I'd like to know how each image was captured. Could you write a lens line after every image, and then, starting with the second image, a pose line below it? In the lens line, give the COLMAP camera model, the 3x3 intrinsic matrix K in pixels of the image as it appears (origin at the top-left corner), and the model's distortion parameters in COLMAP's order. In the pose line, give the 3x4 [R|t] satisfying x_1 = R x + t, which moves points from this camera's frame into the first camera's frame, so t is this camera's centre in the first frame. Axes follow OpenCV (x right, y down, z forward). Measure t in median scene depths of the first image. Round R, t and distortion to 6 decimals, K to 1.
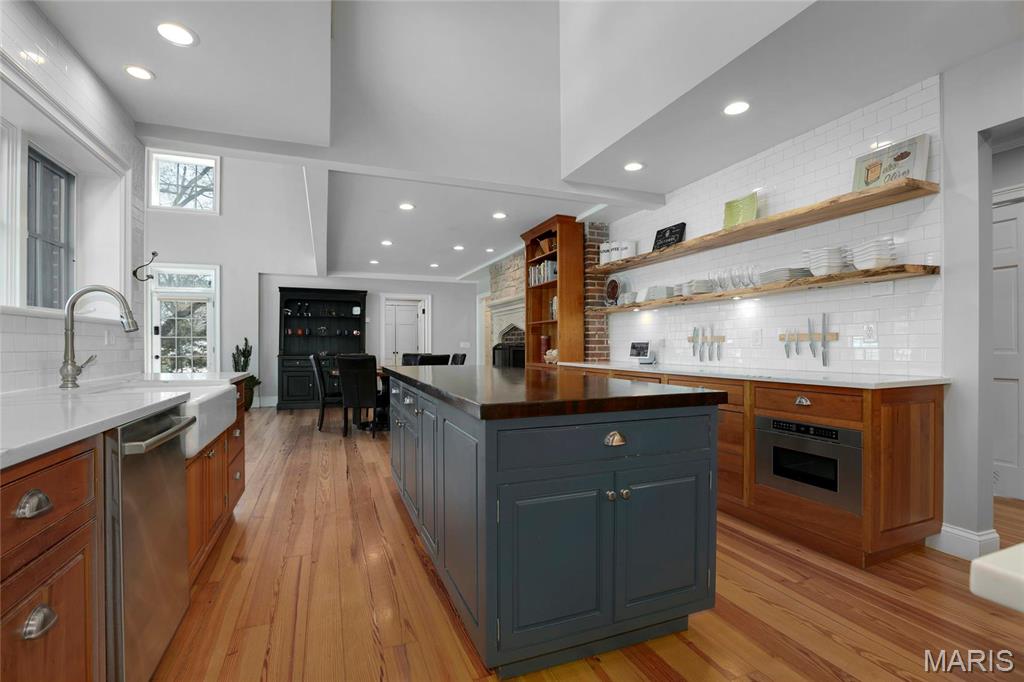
lens RADIAL K [[476.5, 0, 514.2], [0, 476.5, 355.1], [0, 0, 1]] dist [-0.029529, 0.000810]
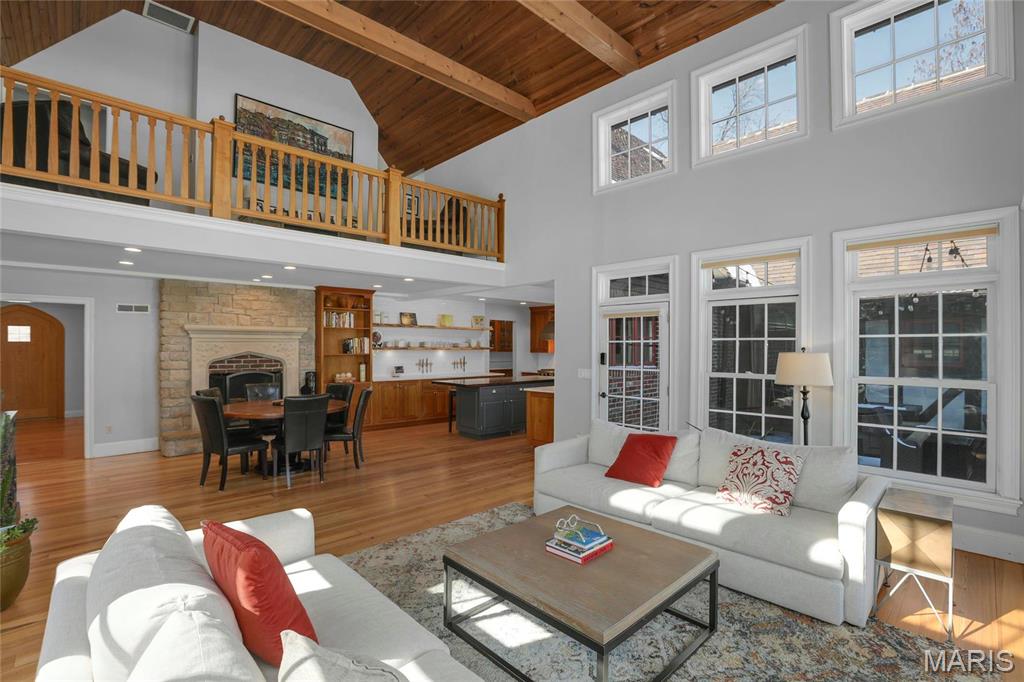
lens RADIAL K [[465.8, 0, 512.0], [0, 465.8, 341.0], [0, 0, 1]] dist [-0.002179, -0.000157]
pose [[-0.372567, 0.011745, 0.927931, -1.051094], [0.015094, 0.999864, -0.006595, -0.068171], [-0.927883, 0.011549, -0.372694, 0.766390]]
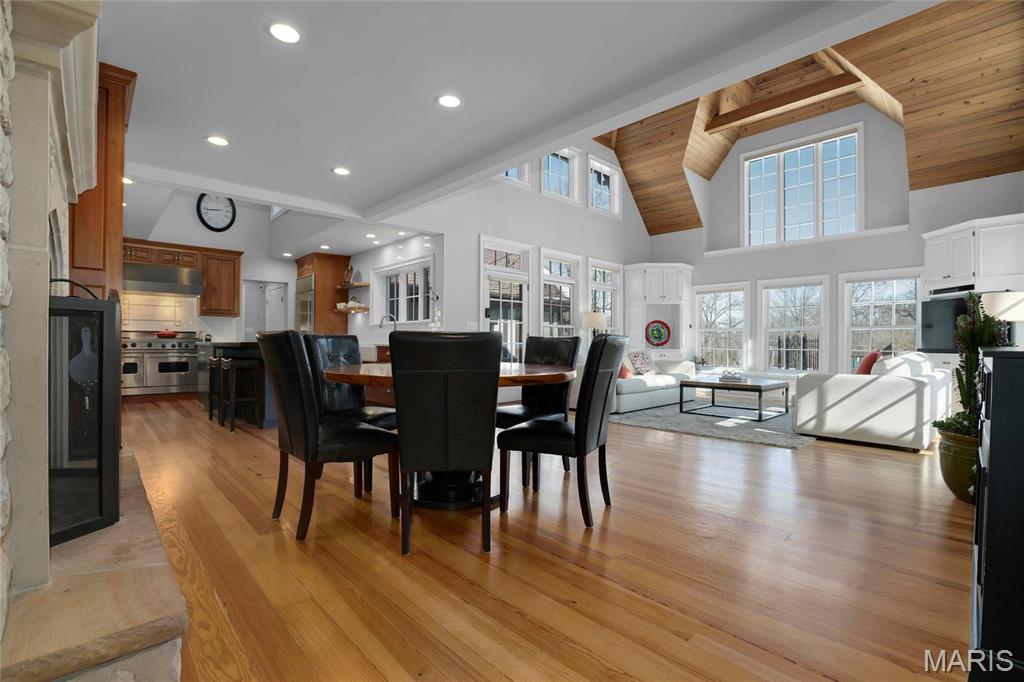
lens RADIAL K [[465.8, 0, 506.1], [0, 465.8, 349.1], [0, 0, 1]] dist [-0.002732, -0.000355]
pose [[-0.936018, 0.002396, -0.351944, -0.119554], [-0.008566, 0.999526, 0.029585, 0.000855], [0.351848, 0.030706, -0.935553, 1.226156]]
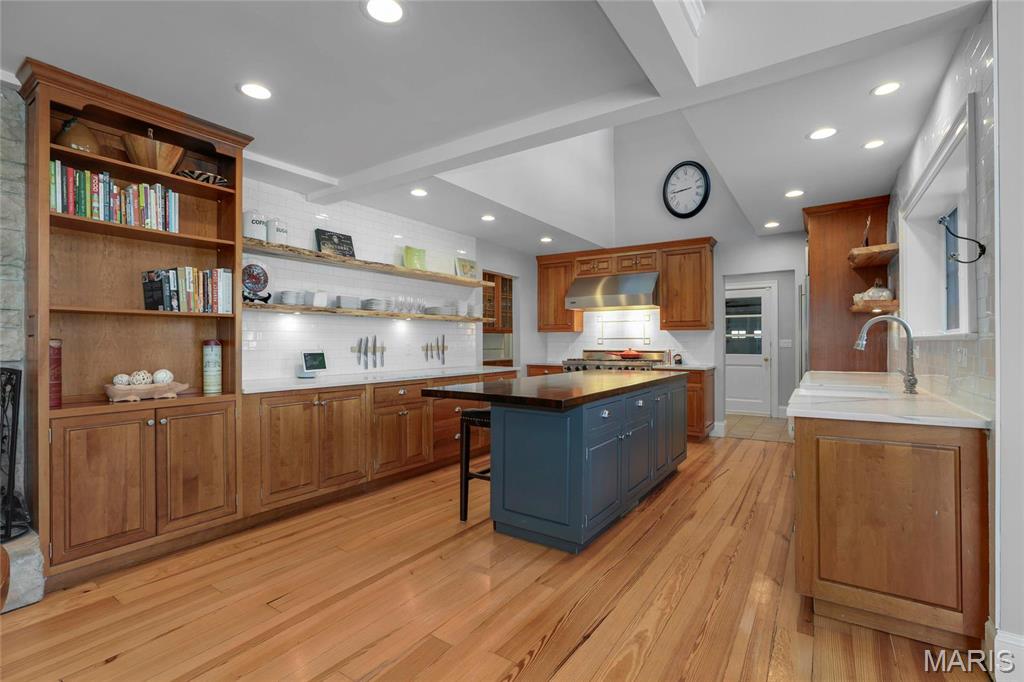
lens RADIAL K [[465.8, 0, 512.0], [0, 465.8, 341.0], [0, 0, 1]] dist [-0.002179, -0.000157]
pose [[-0.567424, 0.005834, 0.823405, -0.367711], [0.018830, 0.999805, 0.005893, -0.027688], [-0.823211, 0.018848, -0.567423, 0.699527]]
